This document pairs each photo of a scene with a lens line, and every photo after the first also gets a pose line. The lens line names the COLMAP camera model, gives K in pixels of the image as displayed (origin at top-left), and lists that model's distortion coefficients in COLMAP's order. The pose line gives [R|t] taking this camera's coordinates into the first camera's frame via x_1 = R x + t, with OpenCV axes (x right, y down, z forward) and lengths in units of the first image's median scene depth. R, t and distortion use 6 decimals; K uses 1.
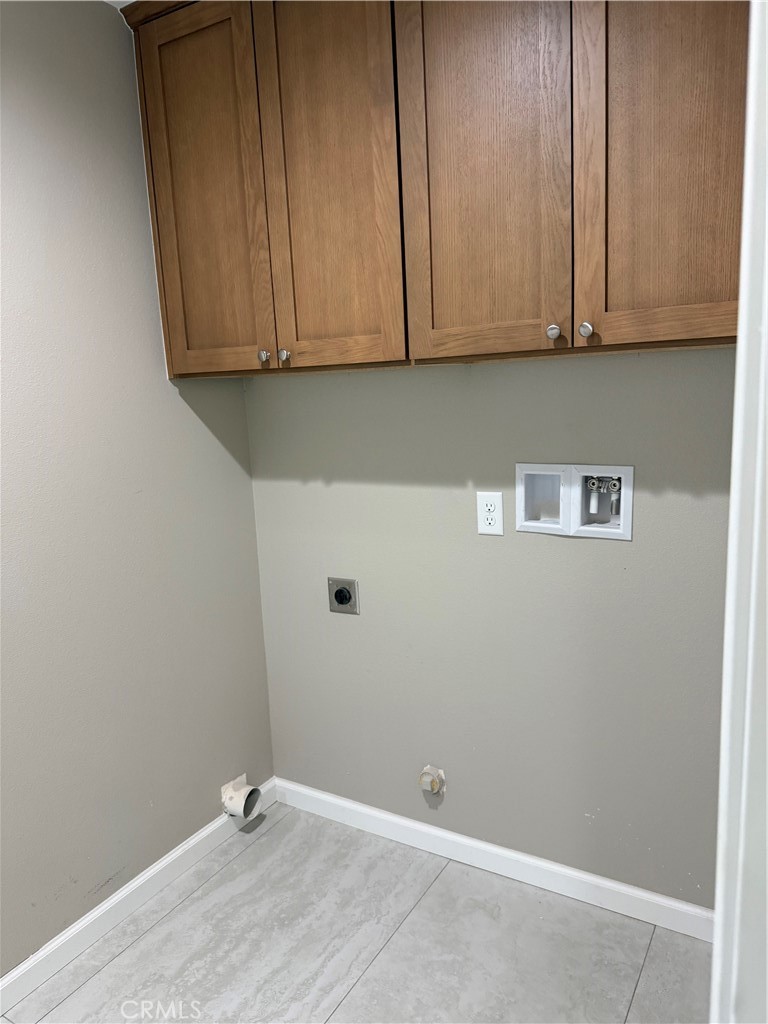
lens RADIAL K [[734.0, 0, 383.8], [0, 734.0, 511.6], [0, 0, 1]] dist [0.030245, -0.048828]
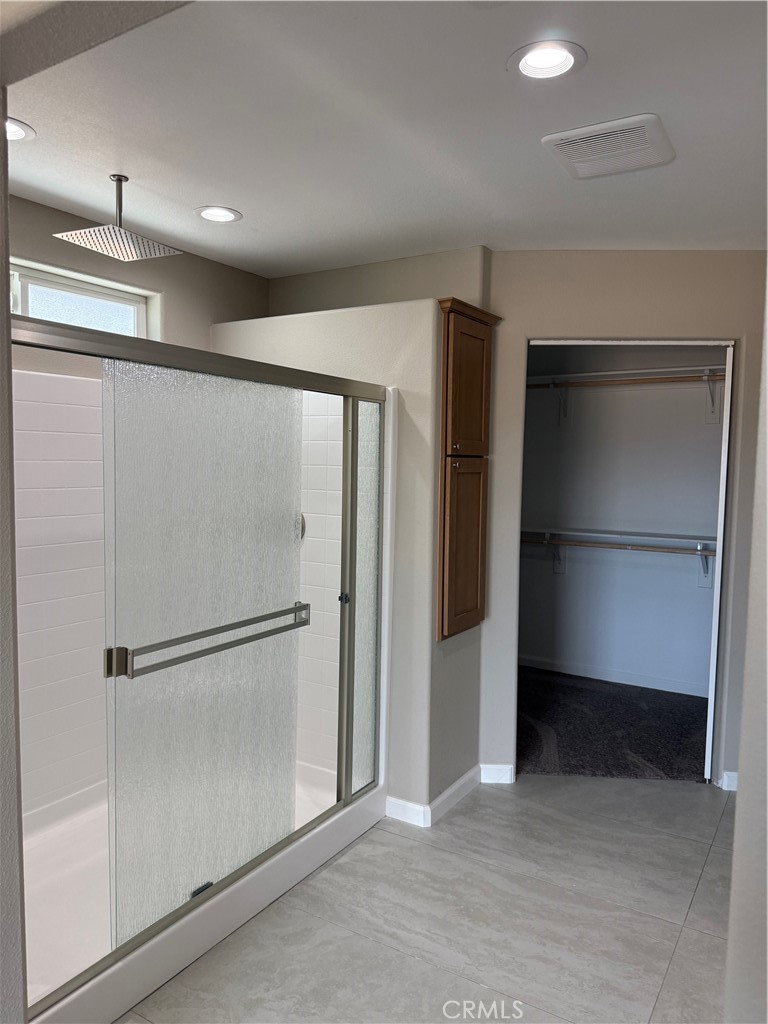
lens RADIAL K [[734.0, 0, 384.5], [0, 734.0, 513.4], [0, 0, 1]] dist [0.030245, -0.048828]
pose [[-0.012032, 0.112394, -0.993591, 1.006024], [-0.192198, 0.974875, 0.112604, -0.188019], [0.981282, 0.192321, 0.009872, 0.751362]]
